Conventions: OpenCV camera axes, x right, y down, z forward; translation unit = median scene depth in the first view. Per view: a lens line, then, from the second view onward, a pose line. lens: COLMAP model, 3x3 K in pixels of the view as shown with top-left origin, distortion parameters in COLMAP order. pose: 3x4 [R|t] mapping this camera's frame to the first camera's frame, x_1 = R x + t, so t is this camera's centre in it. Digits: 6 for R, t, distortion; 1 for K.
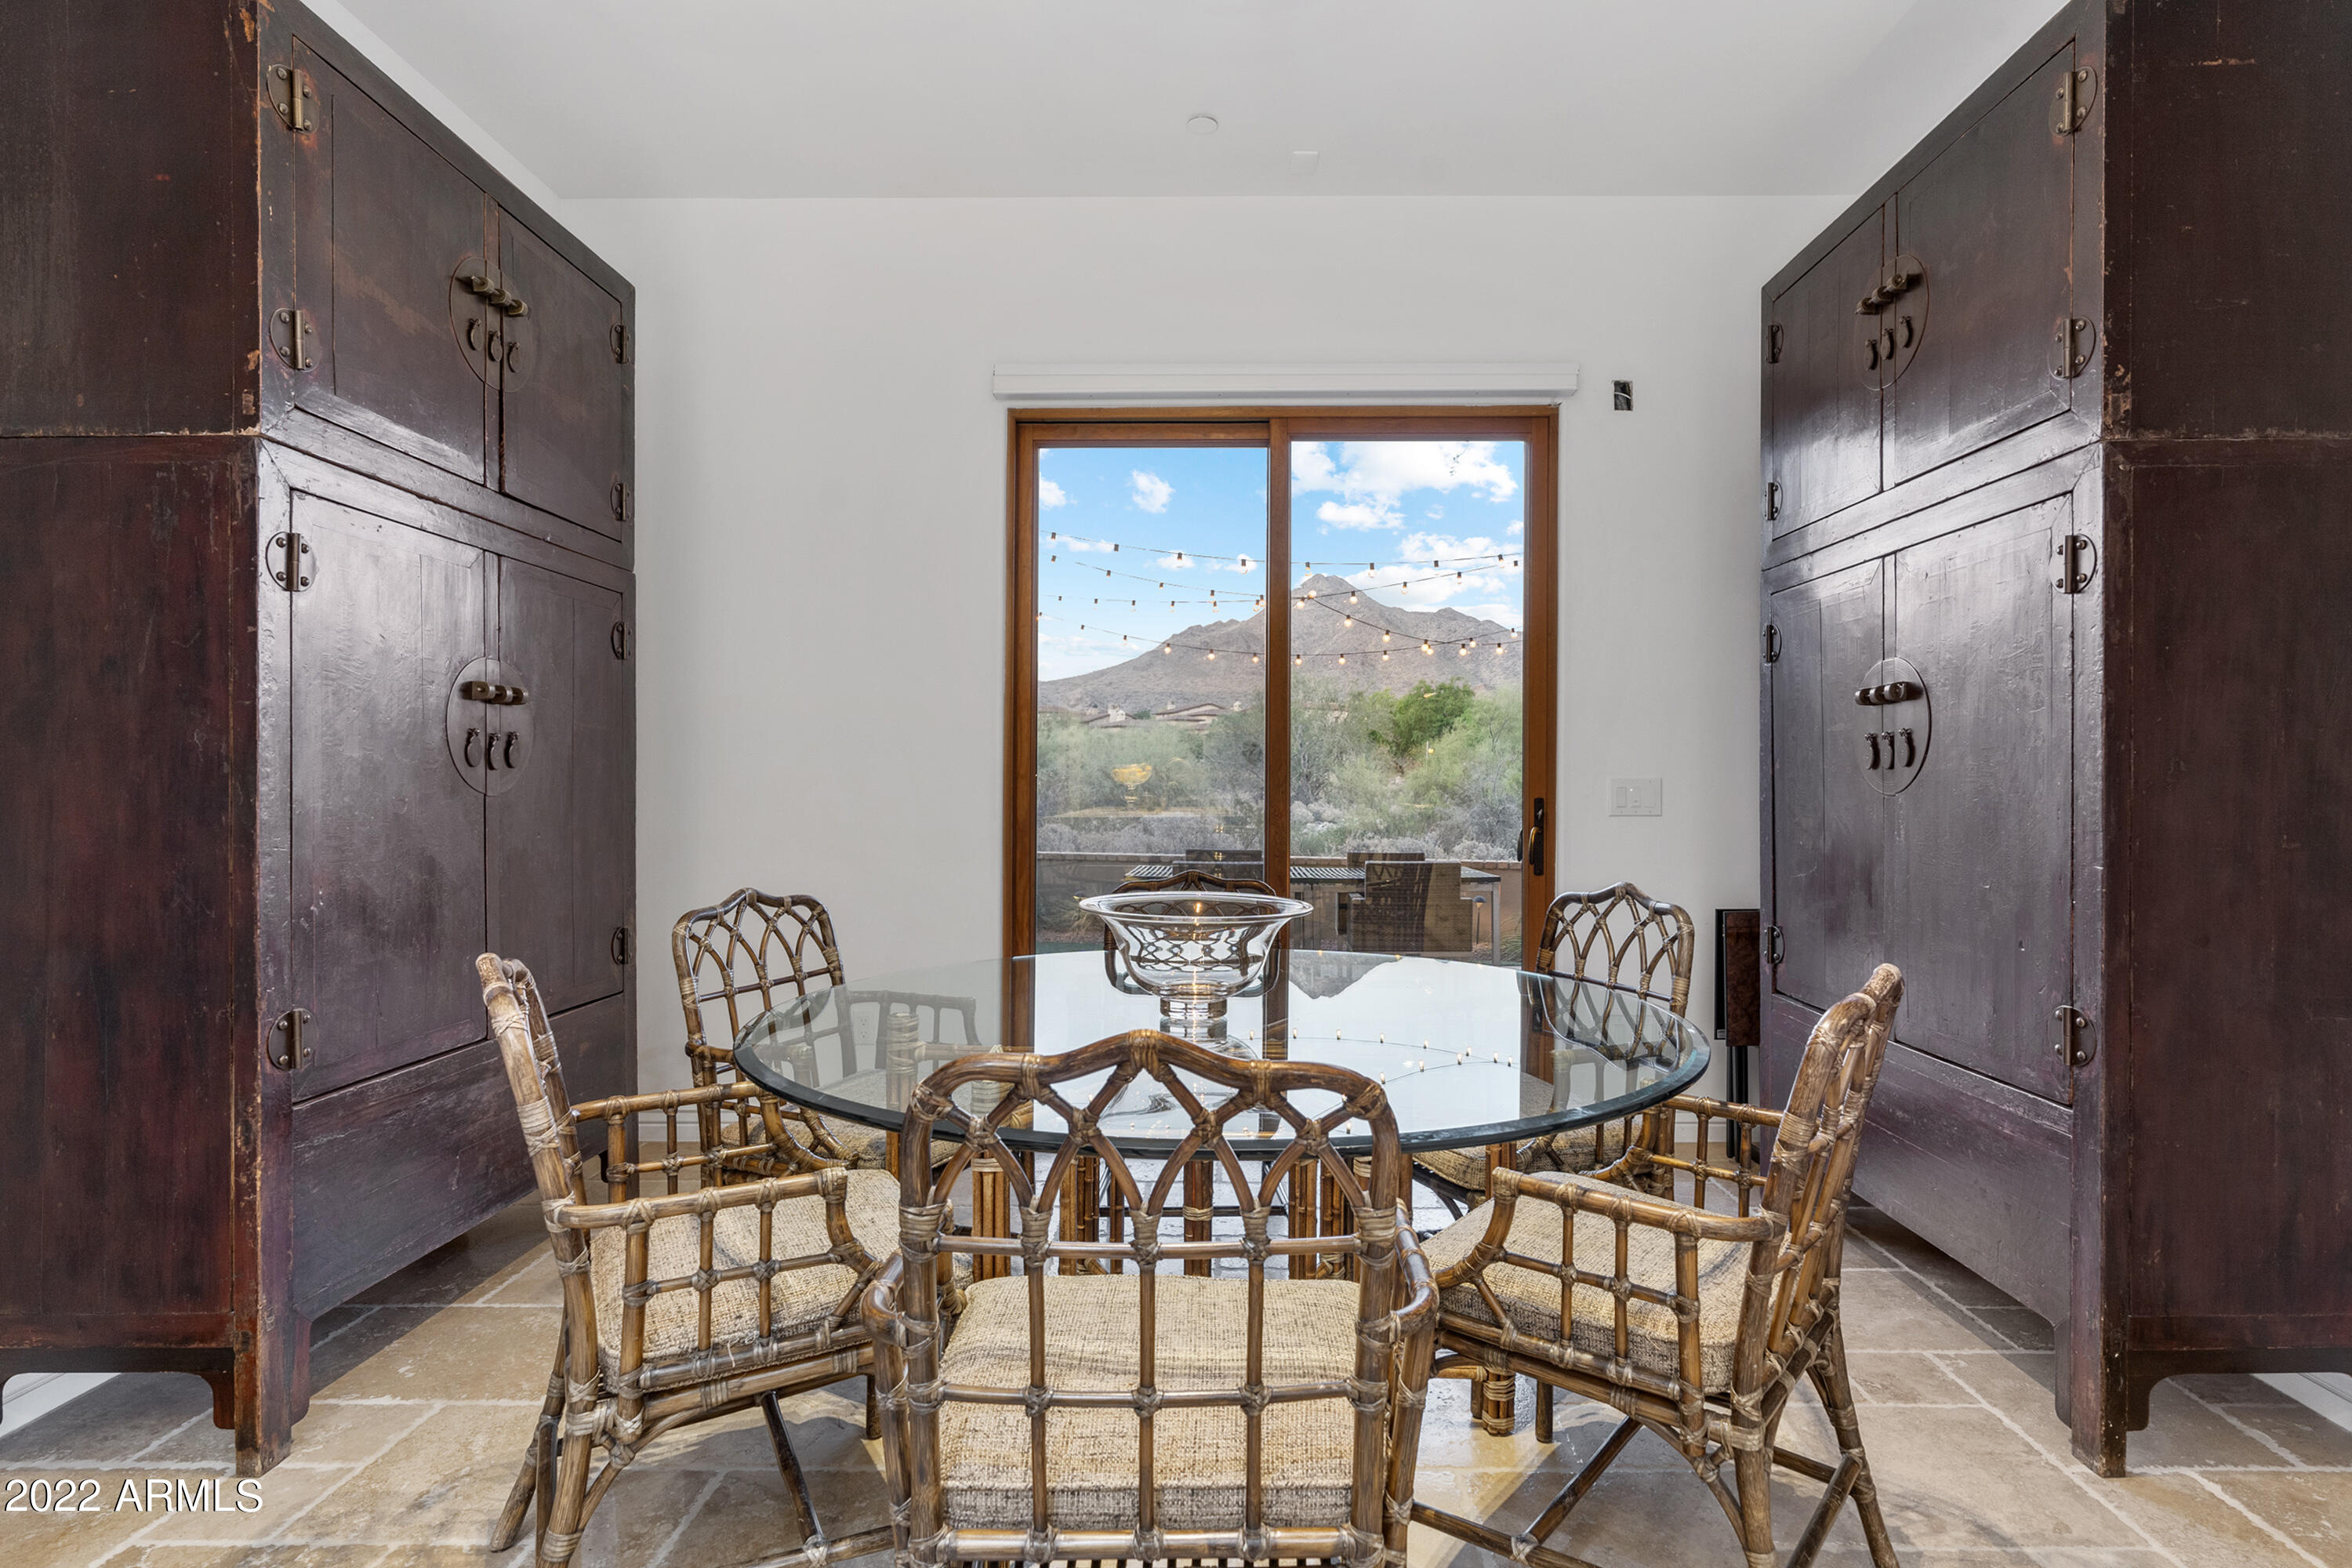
lens RADIAL K [[1227.3, 0, 1194.5], [0, 1227.3, 769.9], [0, 0, 1]] dist [0.016623, 0.000398]
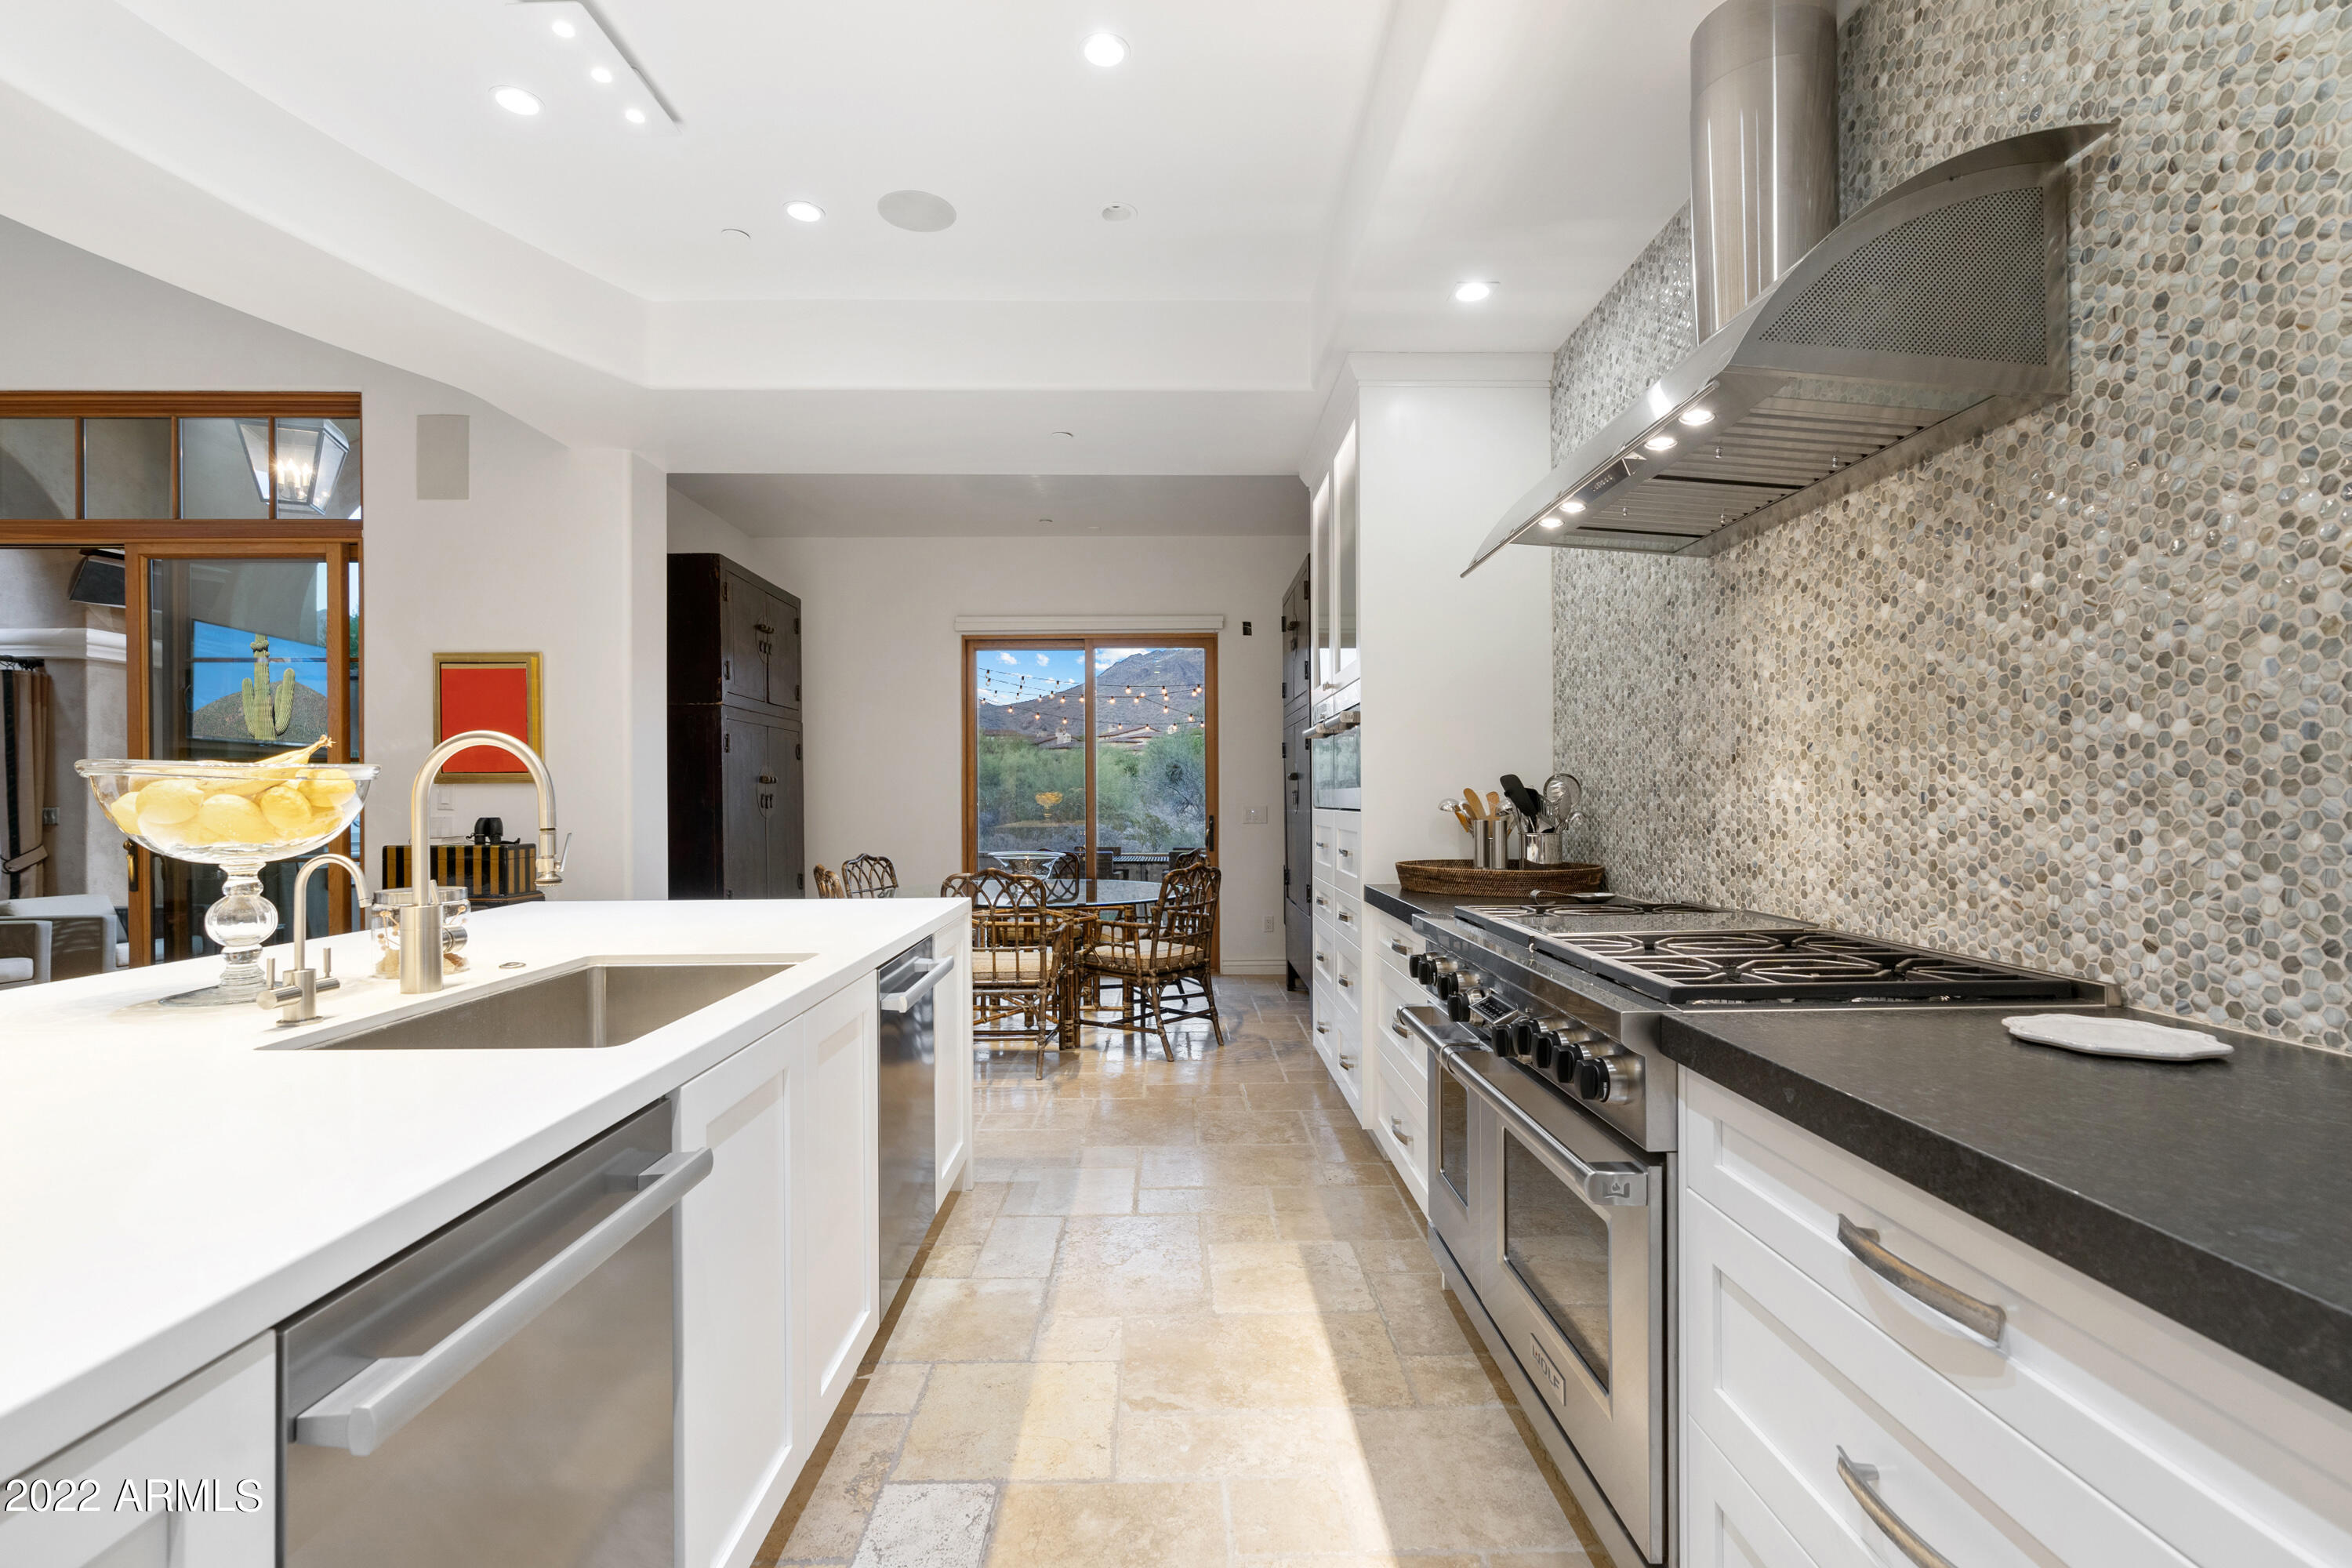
lens RADIAL K [[1077.8, 0, 1173.2], [0, 1077.8, 790.3], [0, 0, 1]] dist [-0.001984, 0.000670]
pose [[0.999186, -0.009936, 0.039104, 0.183708], [0.009778, 0.999943, 0.004238, -0.036773], [-0.039144, -0.003853, 0.999226, -1.175891]]
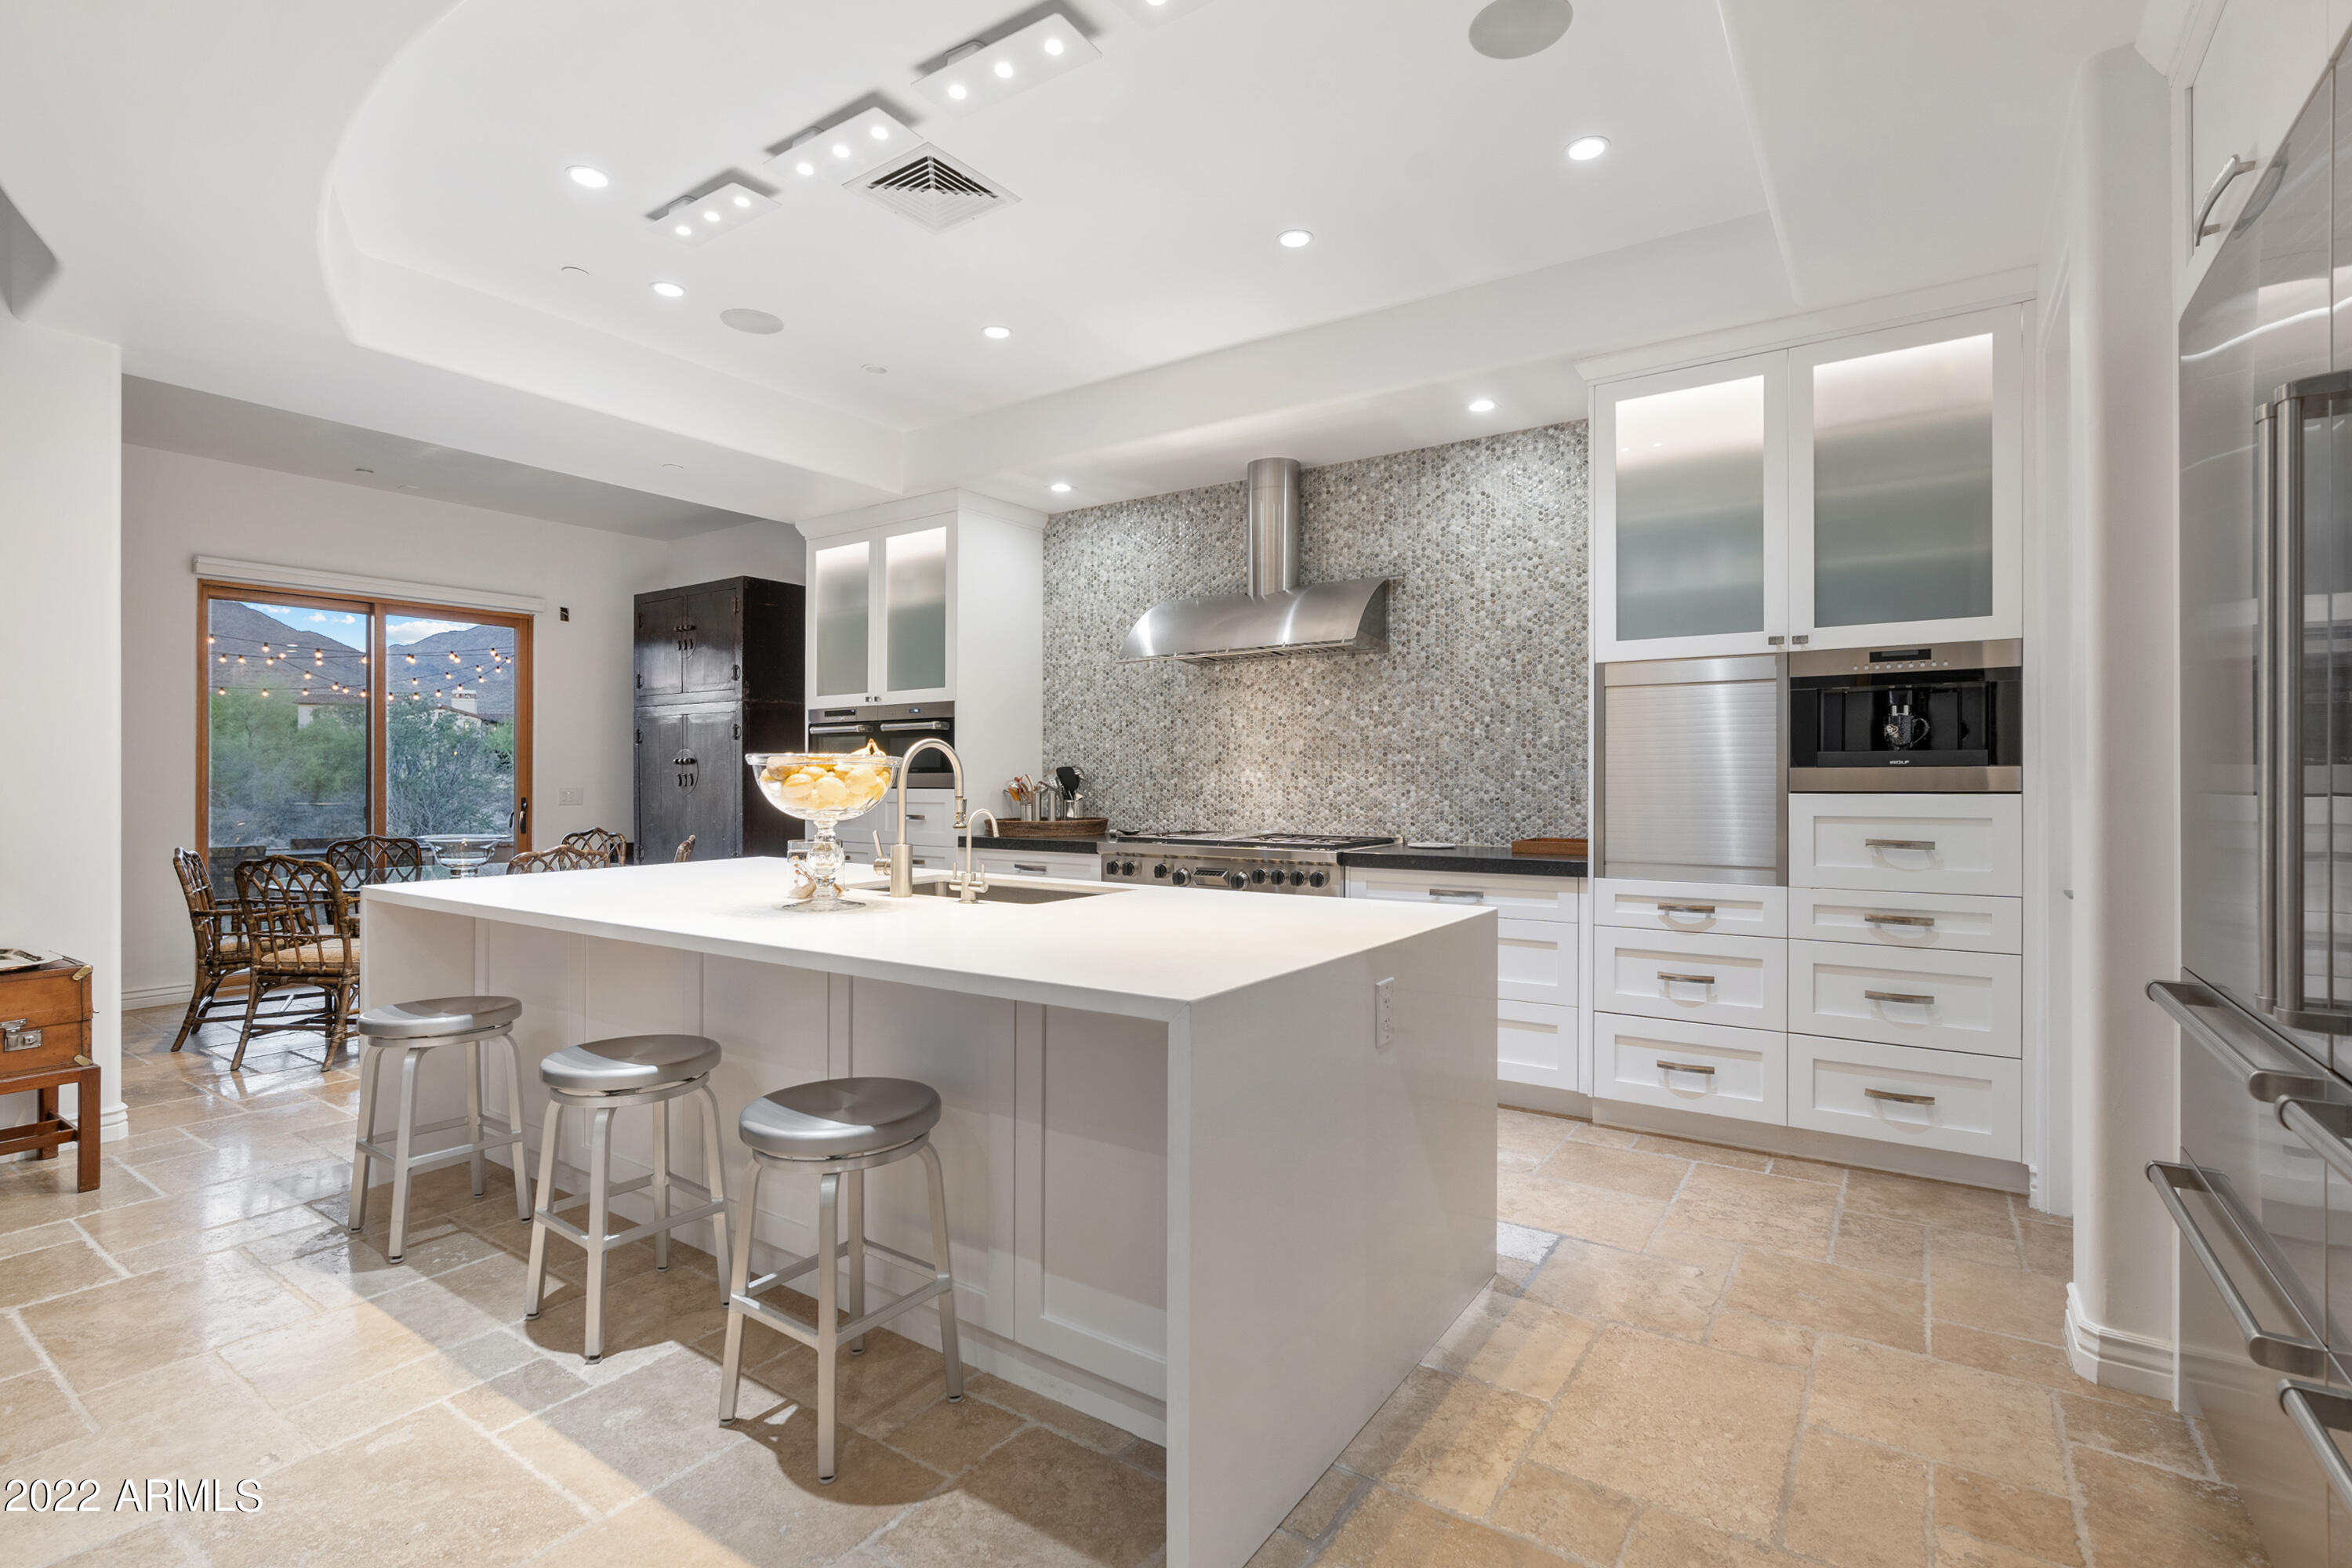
lens RADIAL K [[1077.8, 0, 1194.0], [0, 1077.8, 774.5], [0, 0, 1]] dist [-0.001984, 0.000670]
pose [[0.549592, -0.001234, 0.835432, -0.846918], [-0.004376, 0.999981, 0.004356, -0.040269], [-0.835421, -0.006050, 0.549577, -1.321214]]
